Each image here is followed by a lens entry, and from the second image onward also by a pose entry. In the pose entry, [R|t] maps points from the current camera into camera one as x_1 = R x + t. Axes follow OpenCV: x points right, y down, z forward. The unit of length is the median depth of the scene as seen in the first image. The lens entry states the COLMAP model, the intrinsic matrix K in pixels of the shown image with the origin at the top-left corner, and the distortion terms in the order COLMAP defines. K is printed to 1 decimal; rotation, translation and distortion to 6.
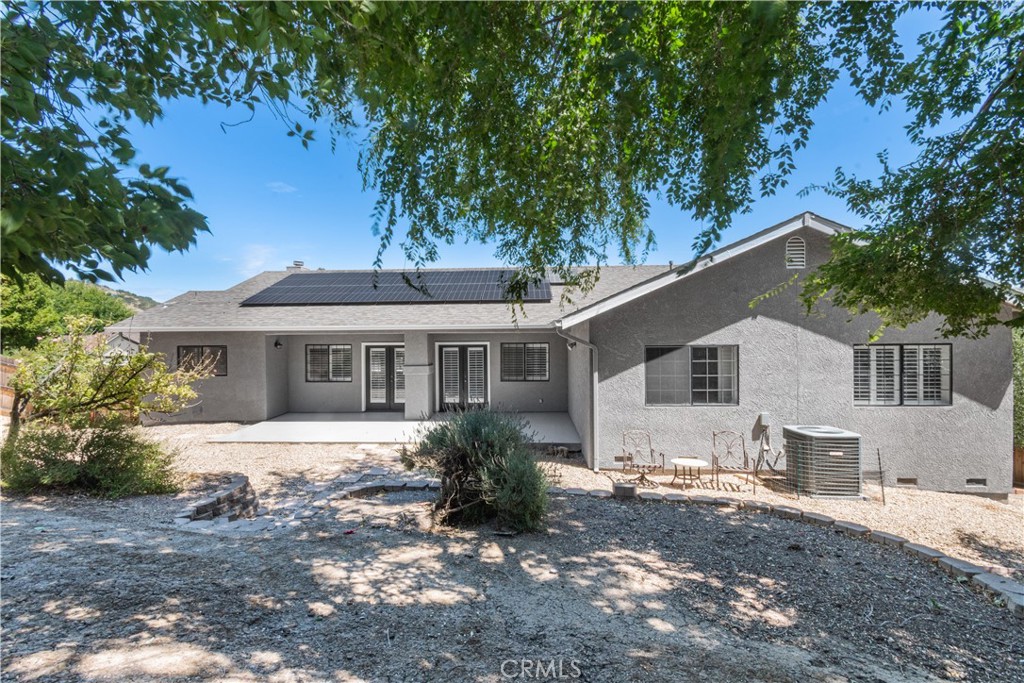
lens RADIAL K [[448.2, 0, 492.0], [0, 448.2, 343.9], [0, 0, 1]] dist [-0.018714, -0.000060]
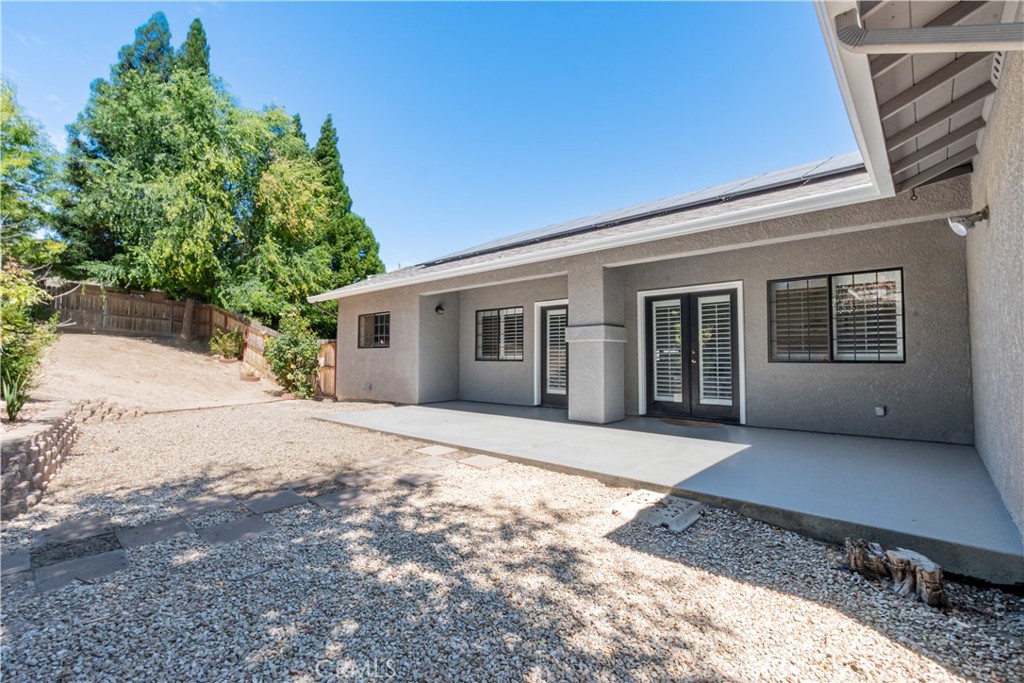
lens RADIAL K [[442.9, 0, 512.0], [0, 442.9, 341.5], [0, 0, 1]] dist [0.000003, 0.000332]
pose [[0.778370, -0.013112, -0.627669, 0.101546], [-0.022625, 0.998547, -0.048917, 0.090174], [0.627398, 0.052276, 0.776942, 0.469520]]
